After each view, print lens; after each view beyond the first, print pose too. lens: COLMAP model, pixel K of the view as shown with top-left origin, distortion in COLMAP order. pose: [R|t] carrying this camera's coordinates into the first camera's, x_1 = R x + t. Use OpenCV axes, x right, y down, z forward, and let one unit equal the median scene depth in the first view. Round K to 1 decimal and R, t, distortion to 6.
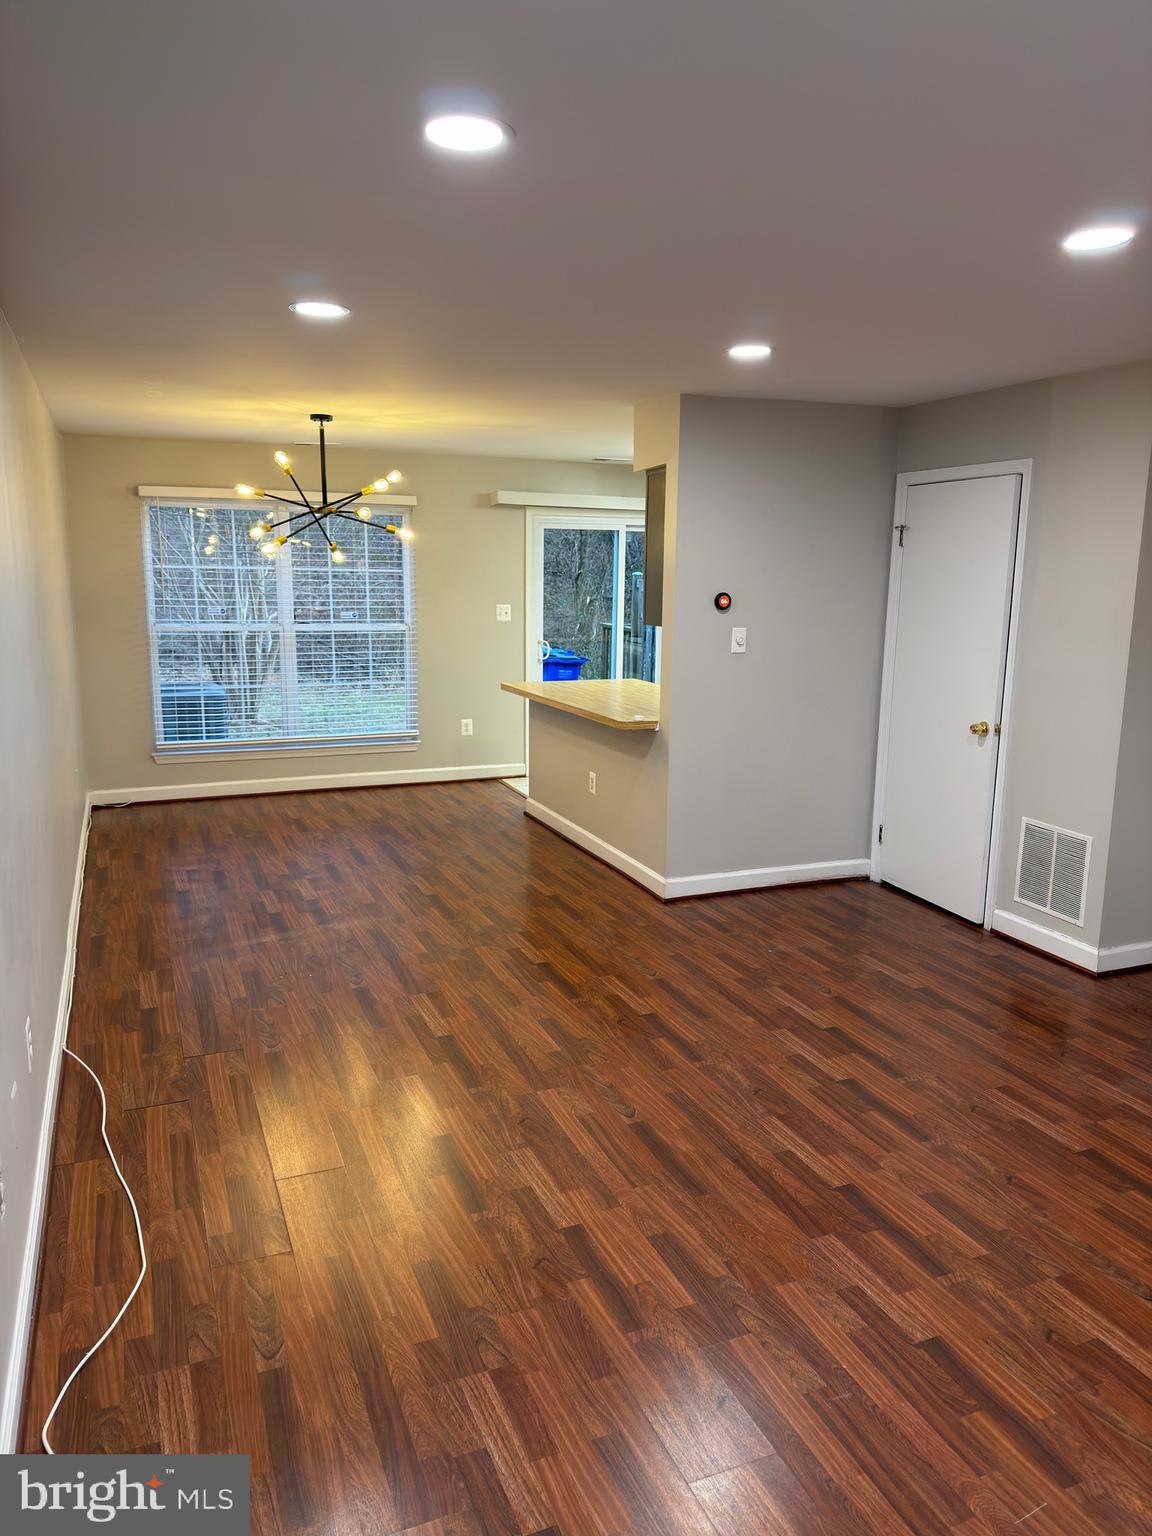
lens RADIAL K [[1072.2, 0, 576.0], [0, 1072.2, 768.0], [0, 0, 1]] dist [0.115935, -0.176385]
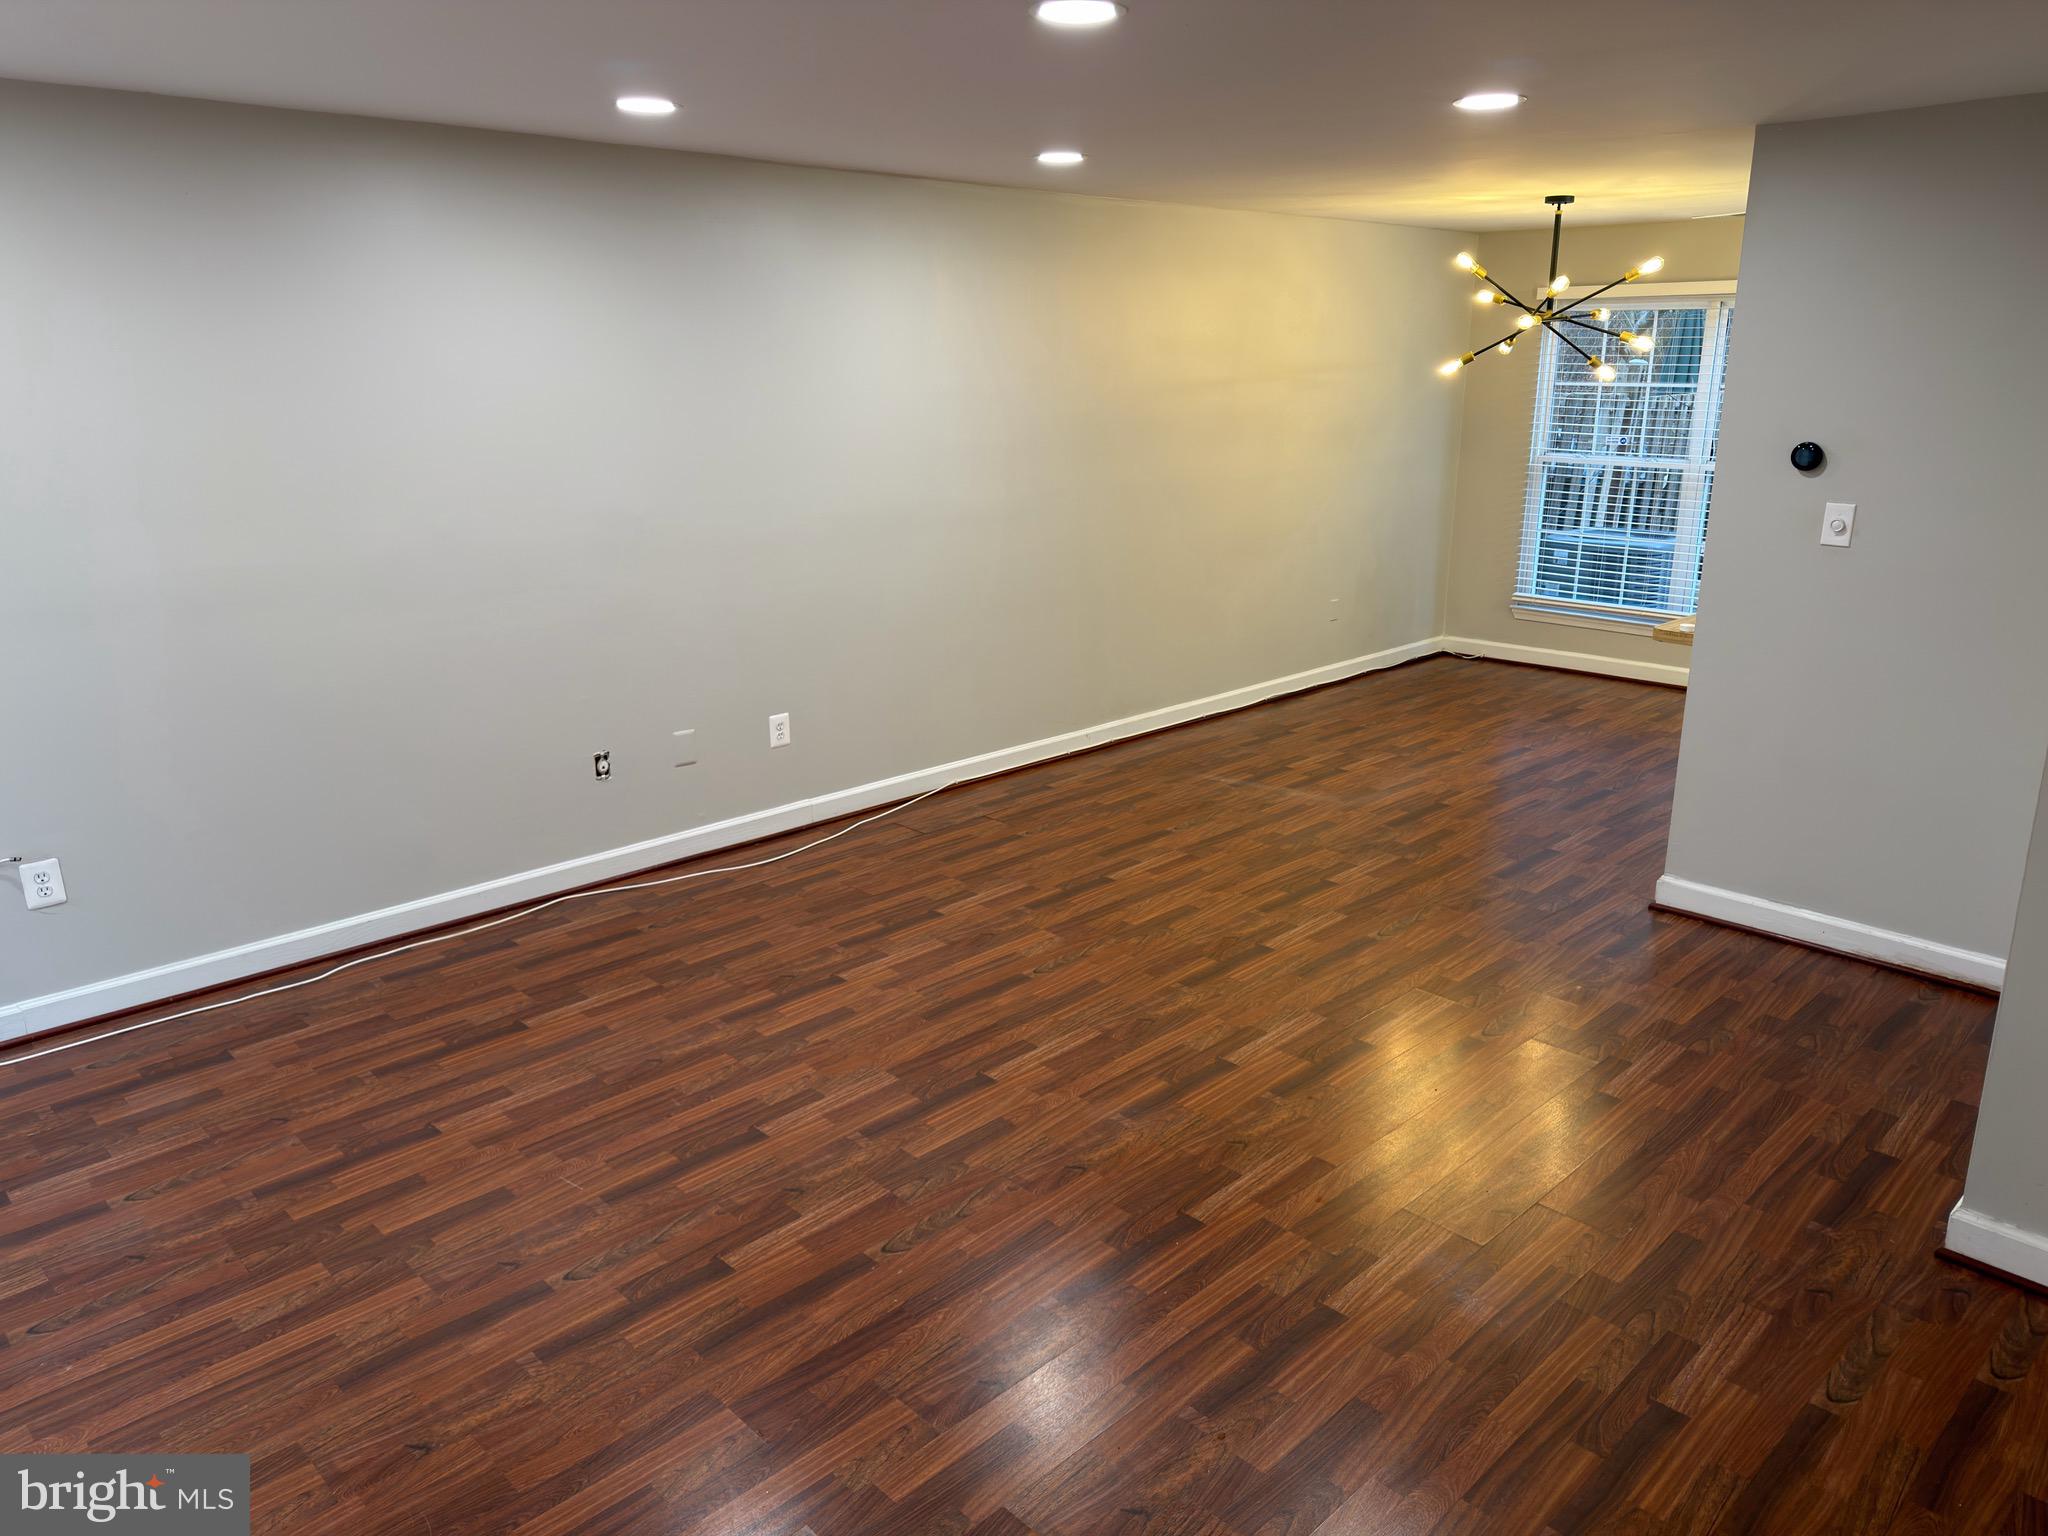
lens RADIAL K [[1429.6, 0, 1019.4], [0, 1429.6, 735.9], [0, 0, 1]] dist [0.115935, -0.176385]
pose [[0.371257, 0.227114, -0.900326, 0.903056], [-0.166870, 0.970158, 0.175919, -0.088152], [0.913413, 0.084927, 0.398077, 0.345826]]
